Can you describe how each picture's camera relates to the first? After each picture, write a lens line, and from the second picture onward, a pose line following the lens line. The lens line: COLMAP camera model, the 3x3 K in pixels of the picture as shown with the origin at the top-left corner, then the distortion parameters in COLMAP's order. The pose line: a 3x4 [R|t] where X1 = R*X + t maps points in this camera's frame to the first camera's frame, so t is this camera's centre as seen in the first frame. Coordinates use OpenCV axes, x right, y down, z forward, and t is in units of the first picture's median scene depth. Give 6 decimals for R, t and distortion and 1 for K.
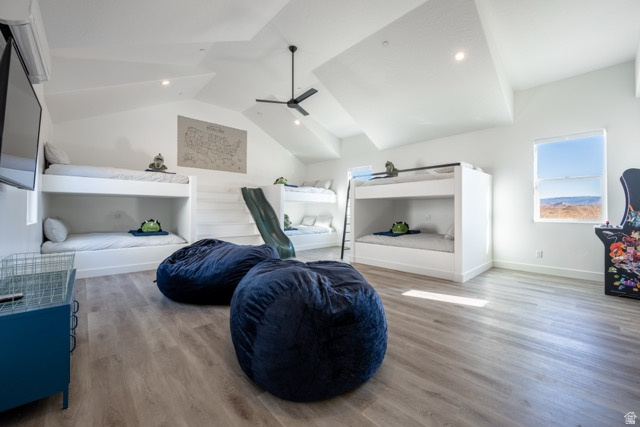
lens RADIAL K [[257.9, 0, 317.5], [0, 257.9, 212.1], [0, 0, 1]] dist [-0.003498, -0.000035]
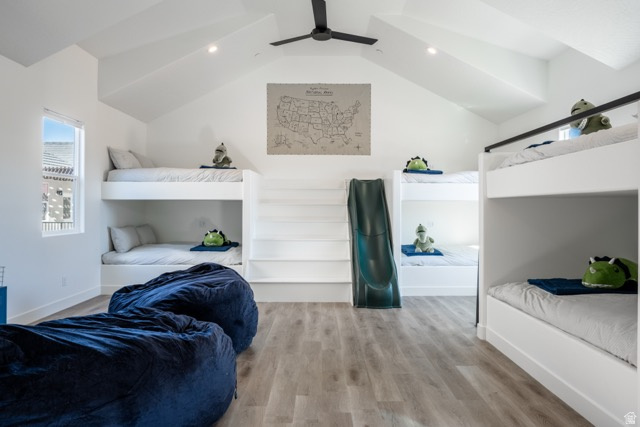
lens RADIAL K [[432.0, 0, 321.6], [0, 432.0, 210.4], [0, 0, 1]] dist [0.008272, 0.001738]
pose [[0.732650, 0.002367, -0.680601, 0.374833], [-0.000858, 0.999996, 0.002554, -0.026482], [0.680605, -0.001287, 0.732649, 0.215804]]
